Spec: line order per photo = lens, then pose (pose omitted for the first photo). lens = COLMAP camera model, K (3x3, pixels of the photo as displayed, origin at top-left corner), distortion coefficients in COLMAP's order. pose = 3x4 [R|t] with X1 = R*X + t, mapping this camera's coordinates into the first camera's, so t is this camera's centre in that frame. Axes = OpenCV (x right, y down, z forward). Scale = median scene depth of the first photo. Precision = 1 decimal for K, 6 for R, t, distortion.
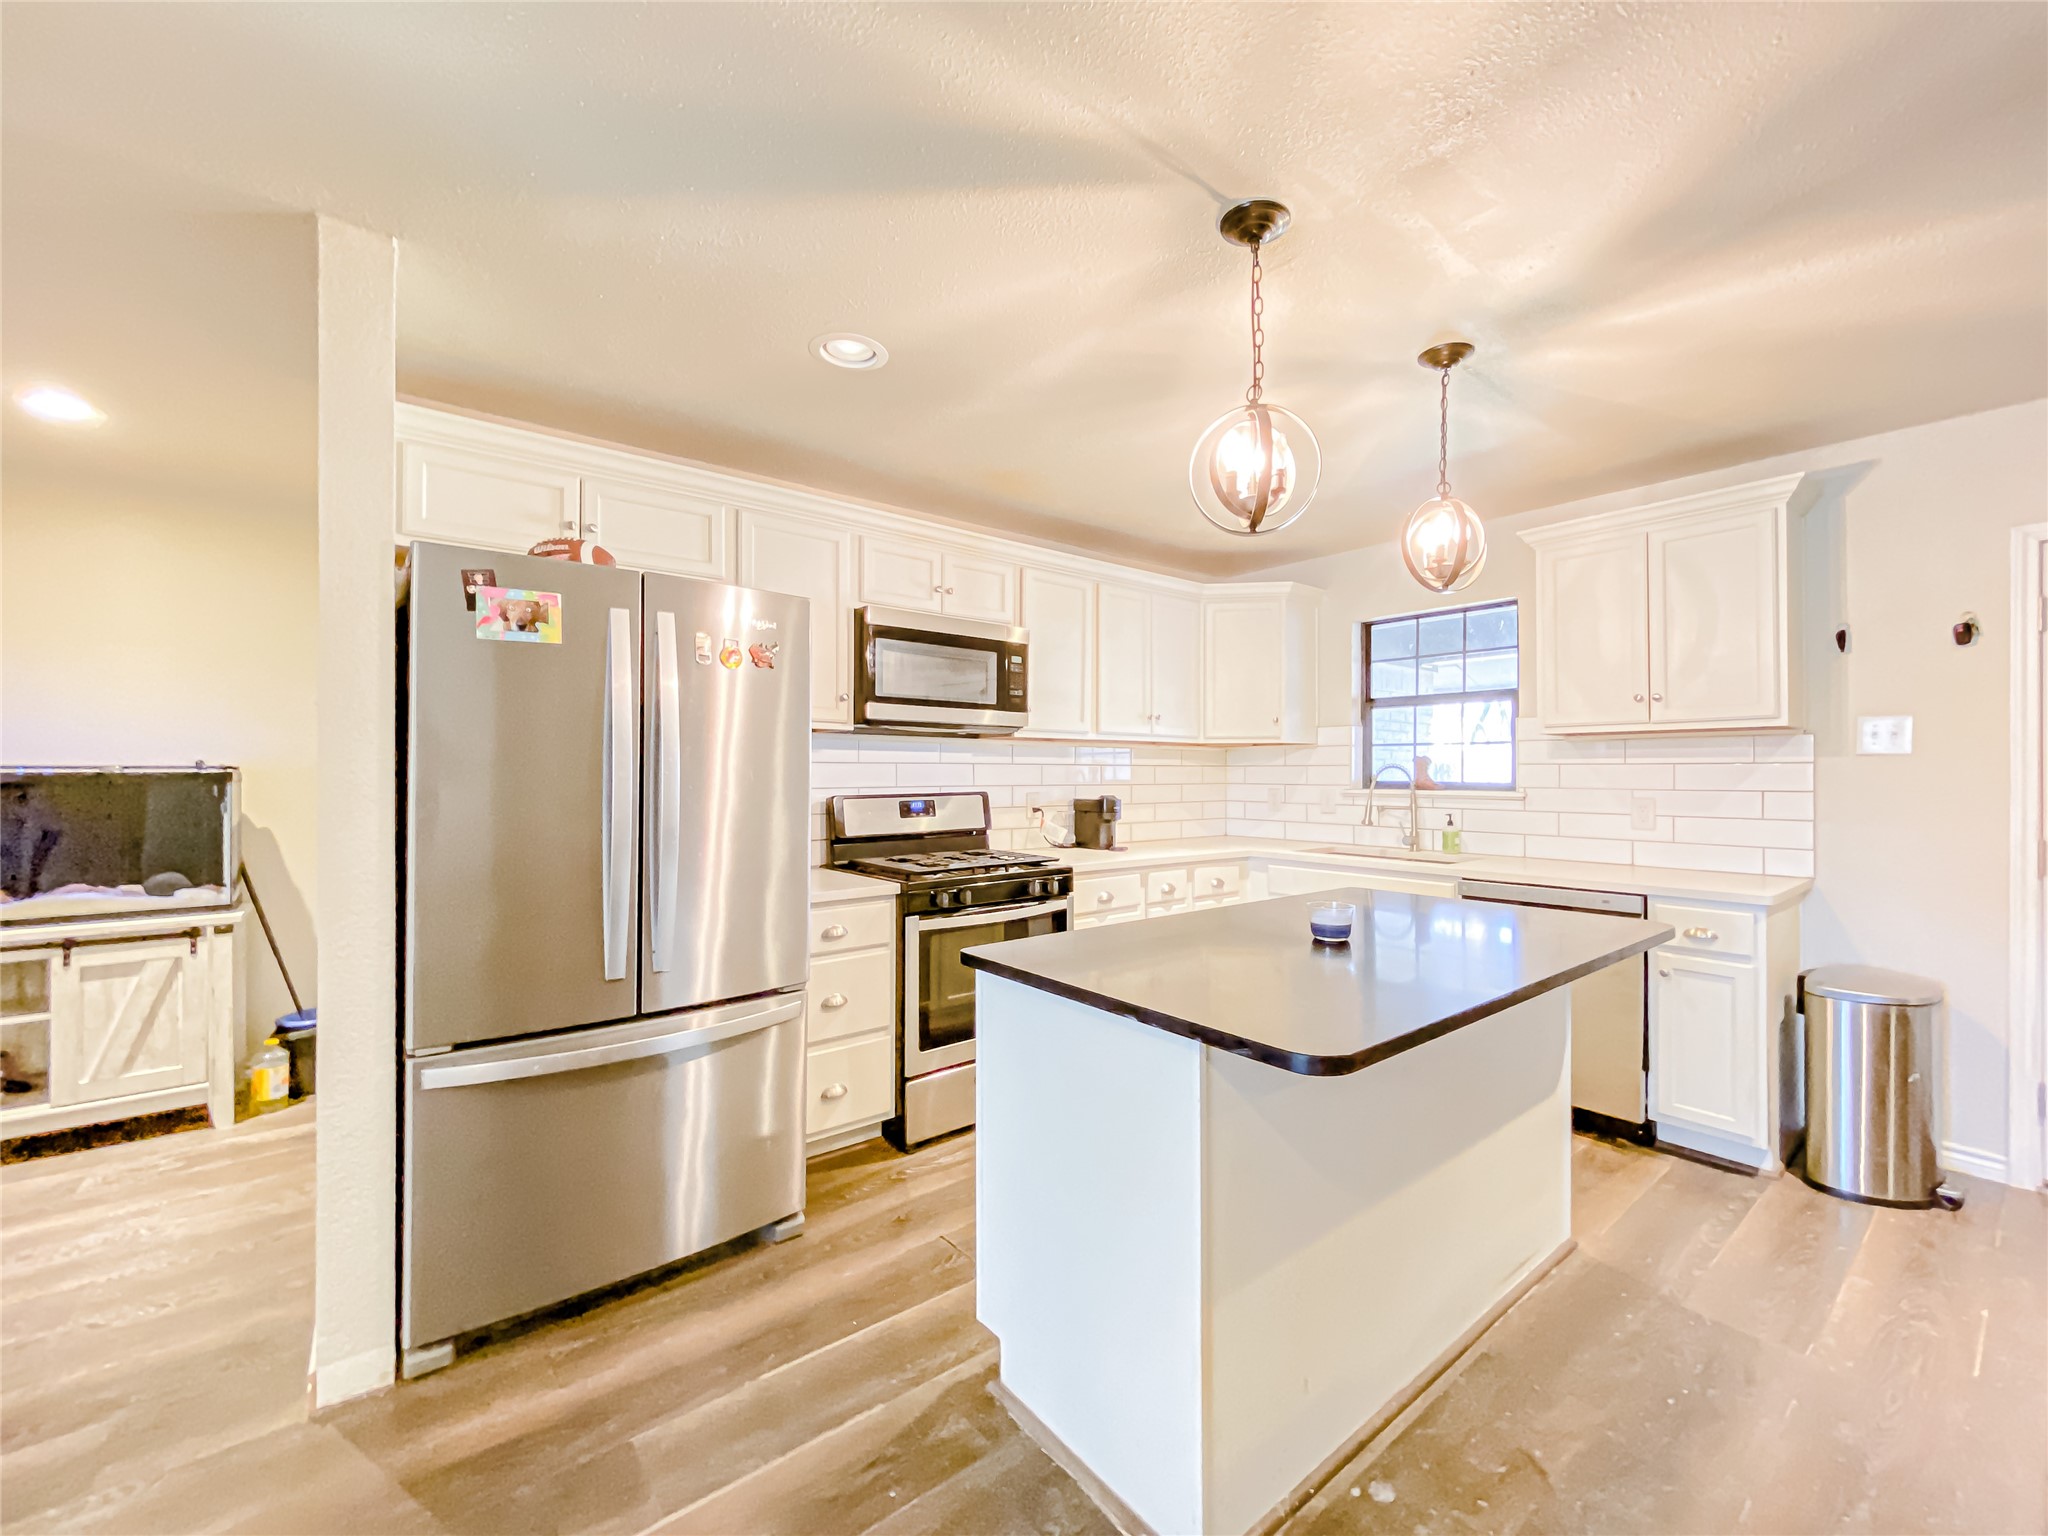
lens RADIAL K [[839.4, 0, 1024.8], [0, 839.4, 768.9], [0, 0, 1]] dist [-0.000056, -0.000902]
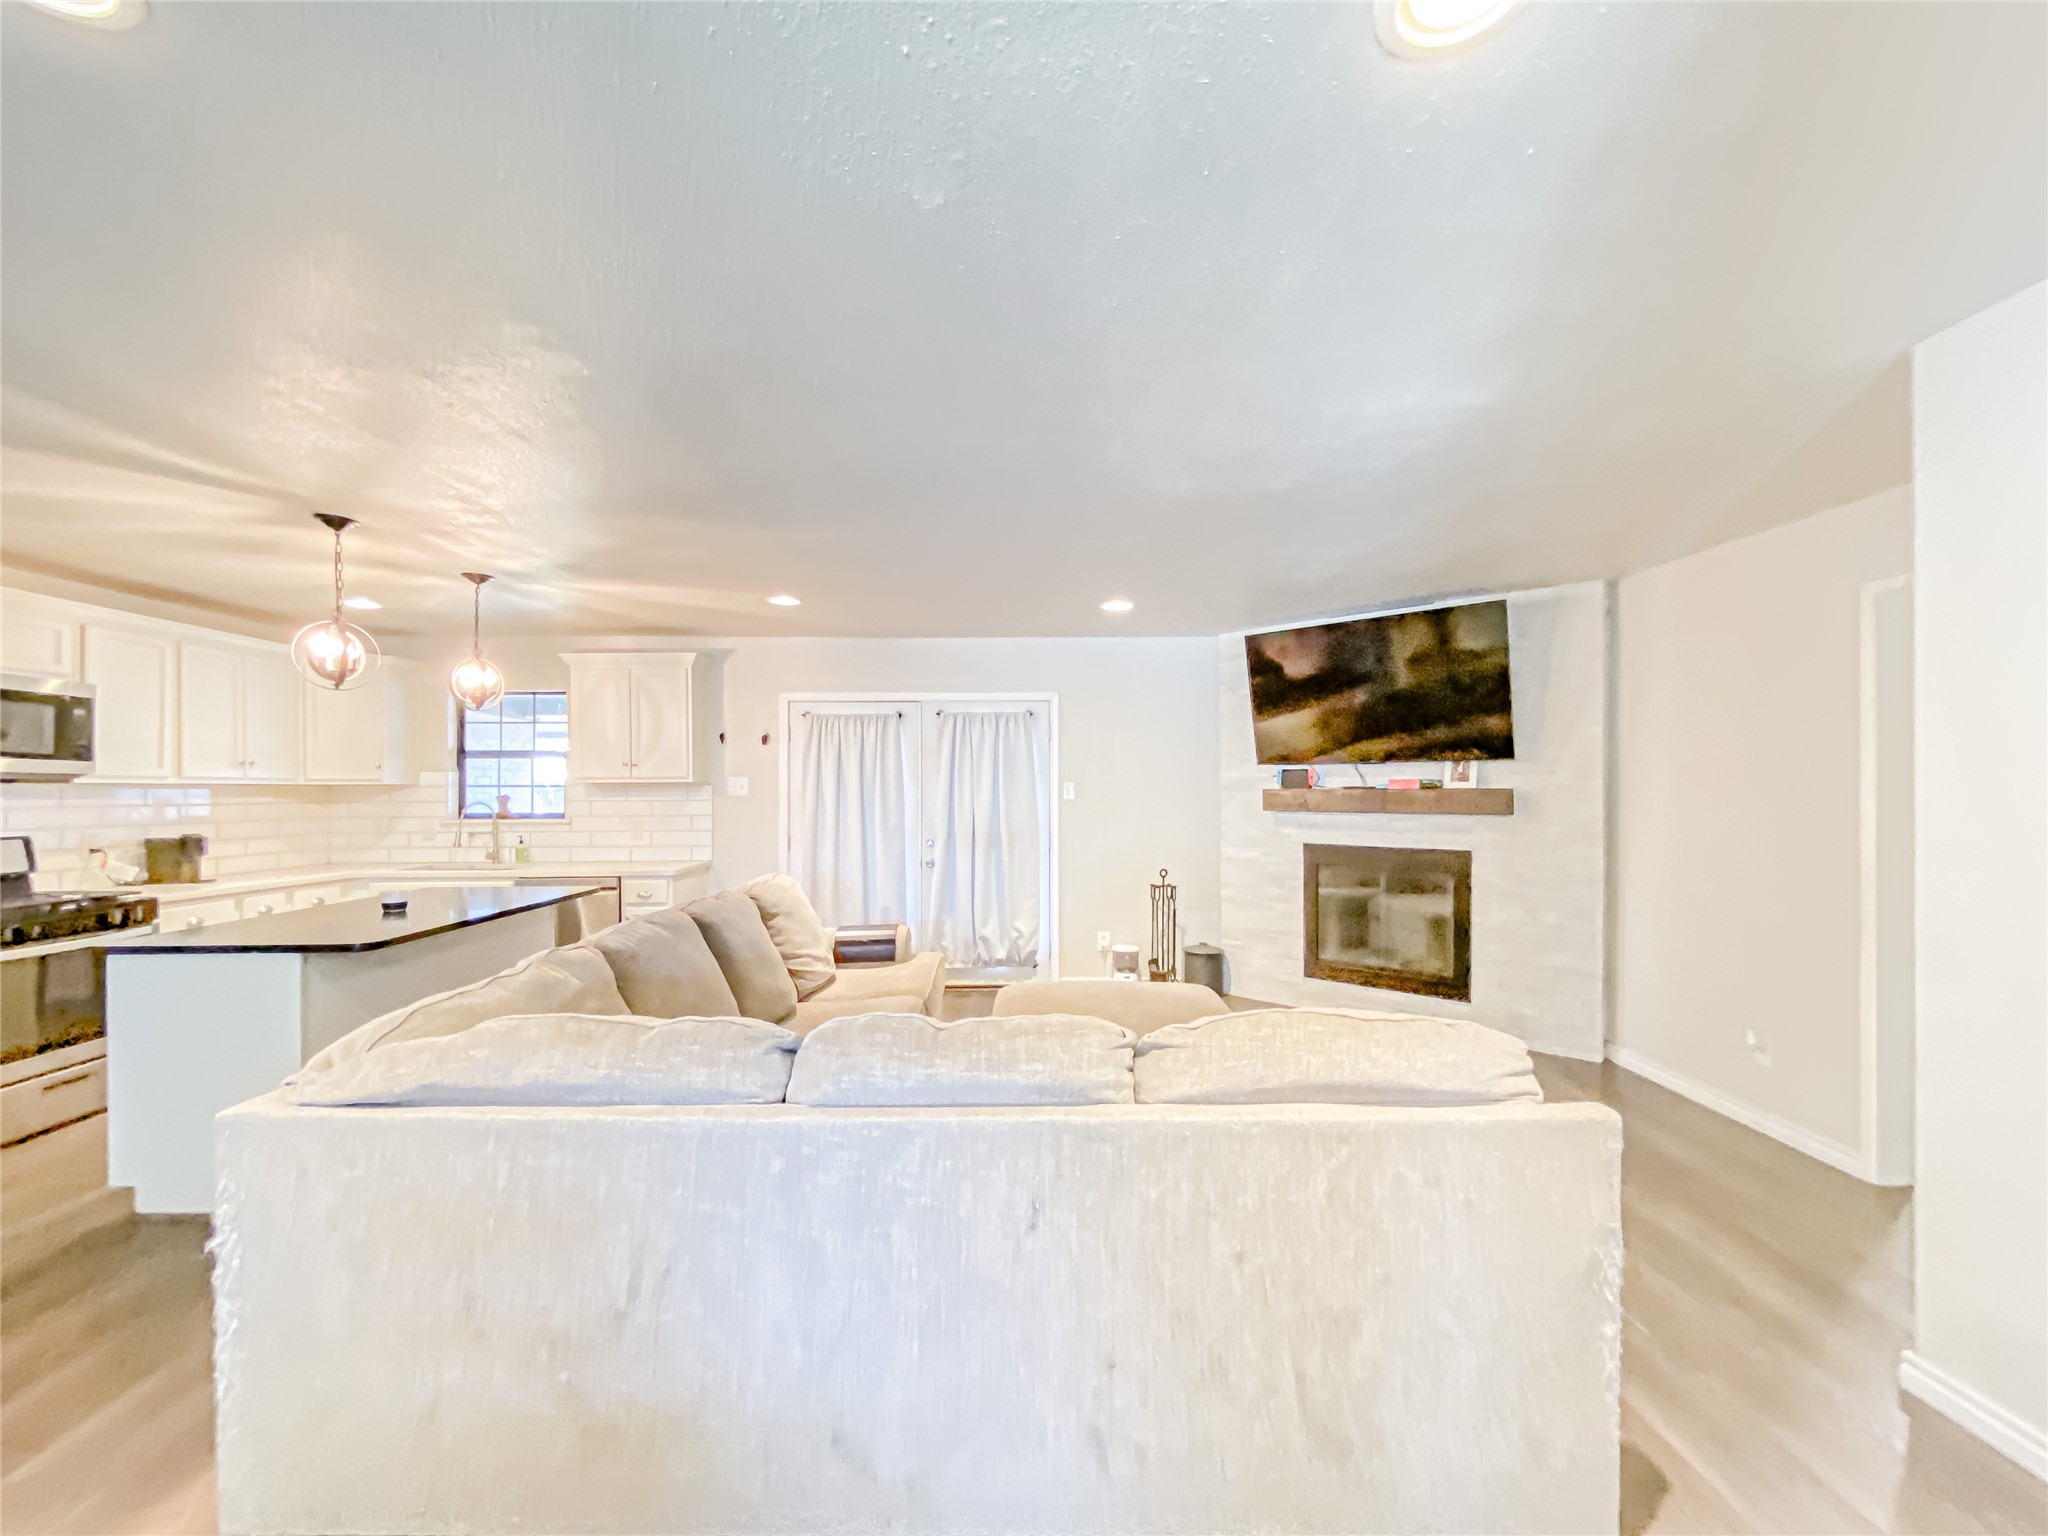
lens RADIAL K [[839.4, 0, 1019.5], [0, 839.4, 787.9], [0, 0, 1]] dist [-0.000056, -0.000902]
pose [[0.608147, -0.003131, 0.793818, -0.121977], [0.003792, 0.999992, 0.001040, -0.027549], [-0.793815, 0.002378, 0.608154, -0.573317]]
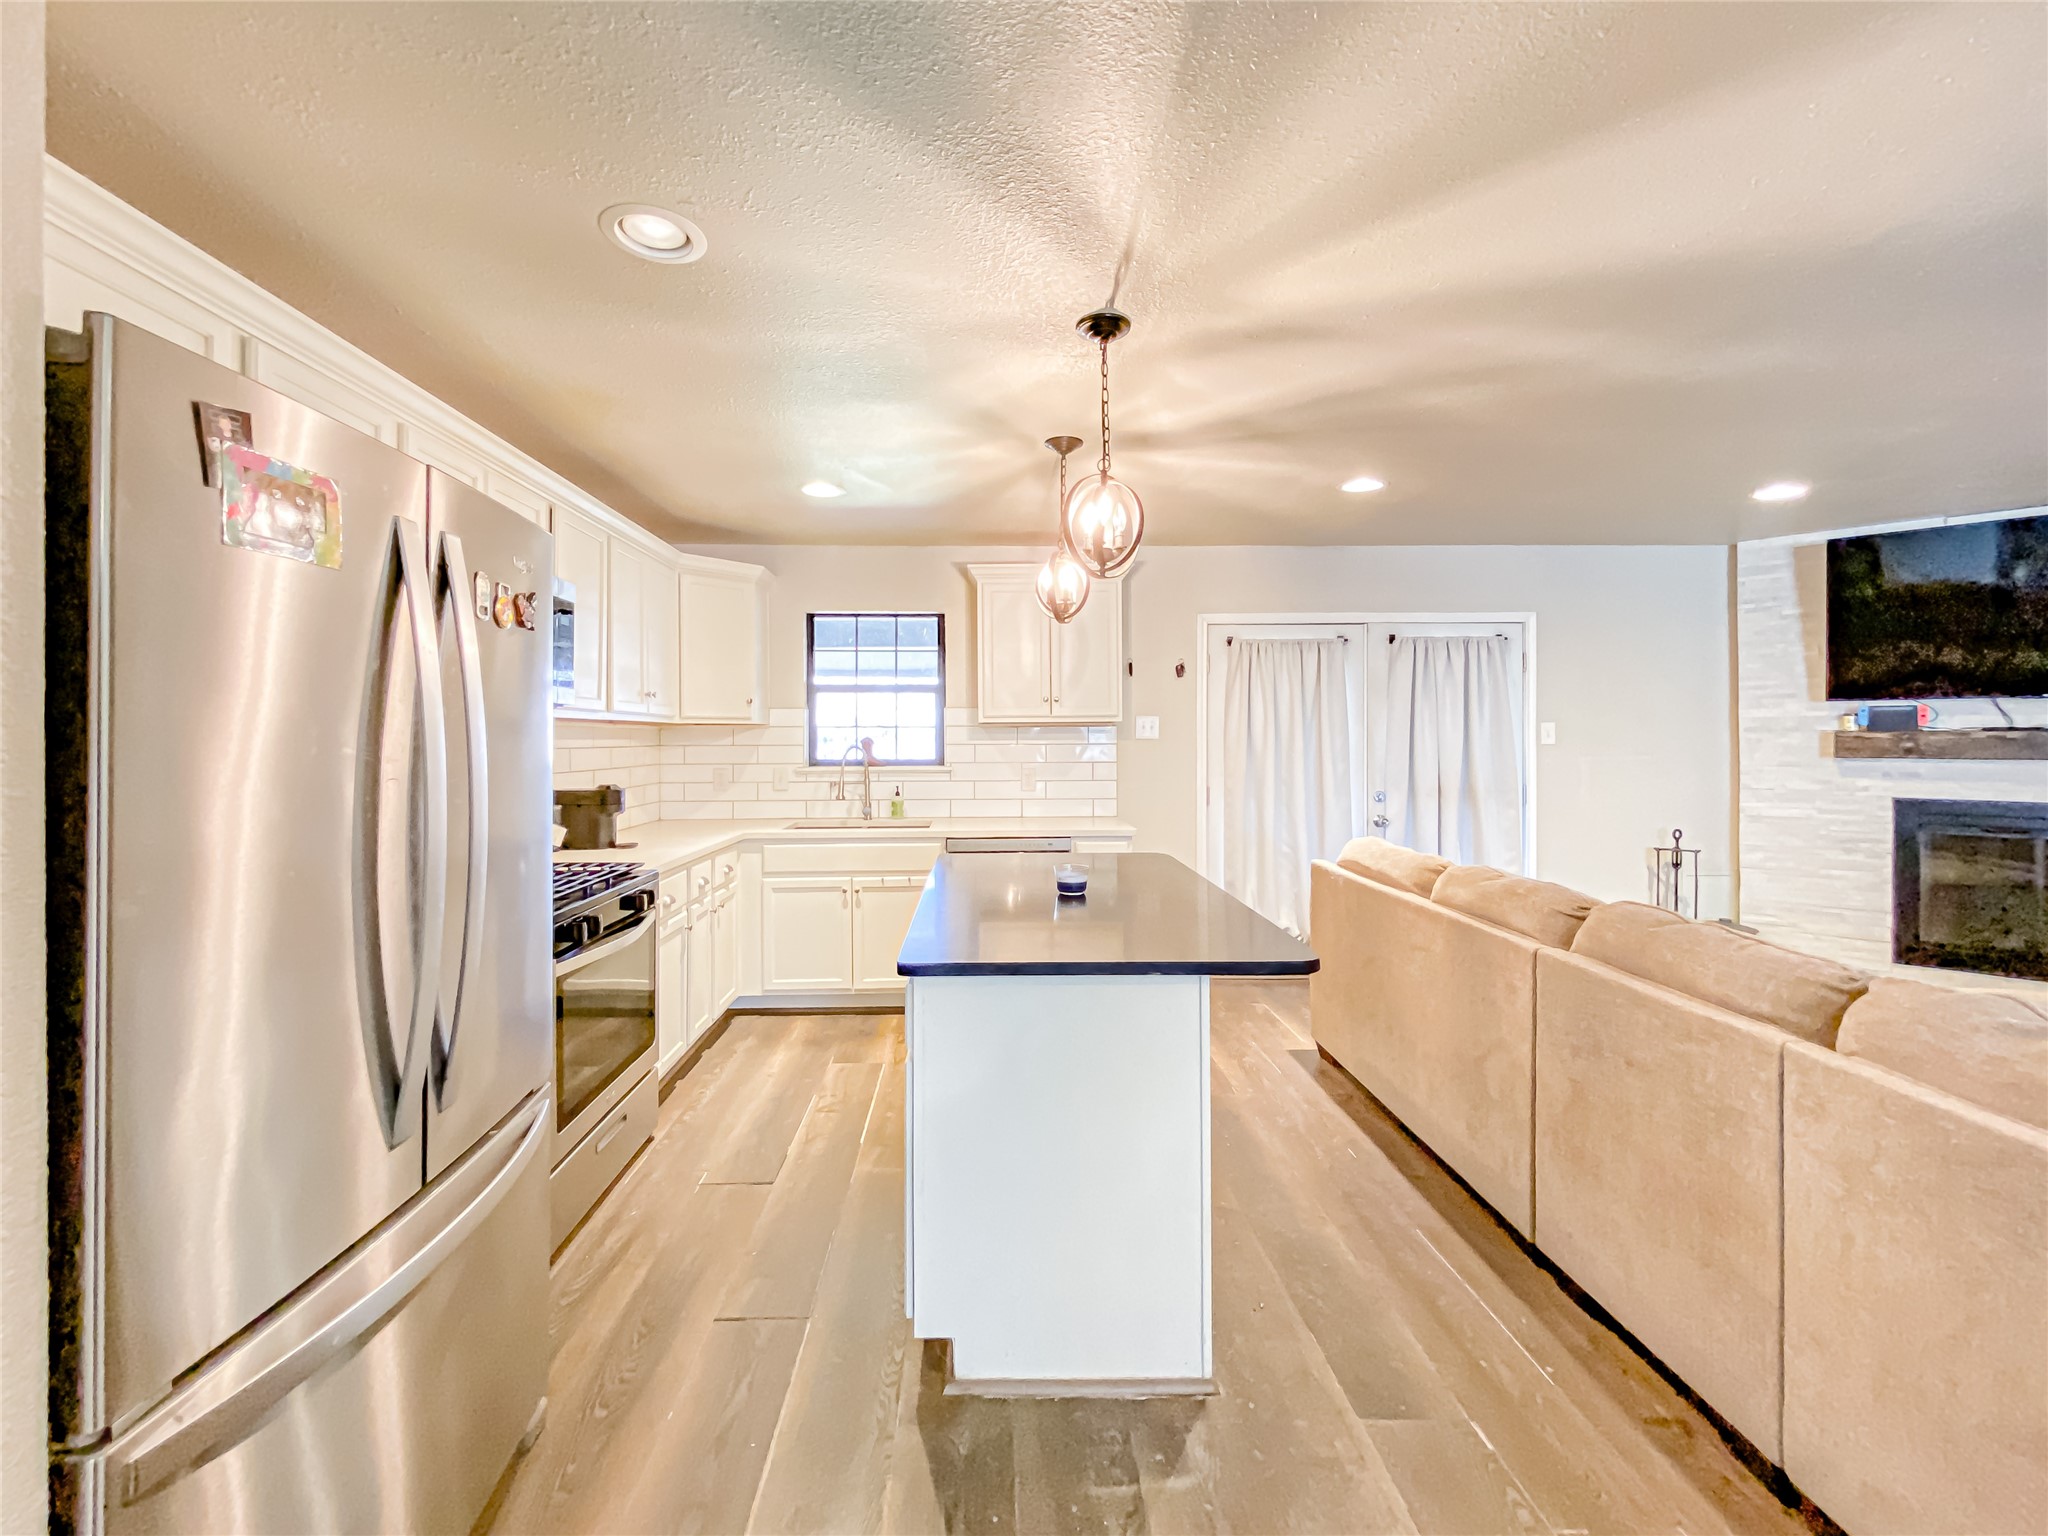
lens RADIAL K [[839.4, 0, 994.9], [0, 839.4, 742.1], [0, 0, 1]] dist [-0.000056, -0.000902]
pose [[0.619634, -0.008214, 0.784848, -0.355676], [0.002738, 0.999962, 0.008304, -0.019326], [-0.784886, -0.002997, 0.619632, 0.154424]]
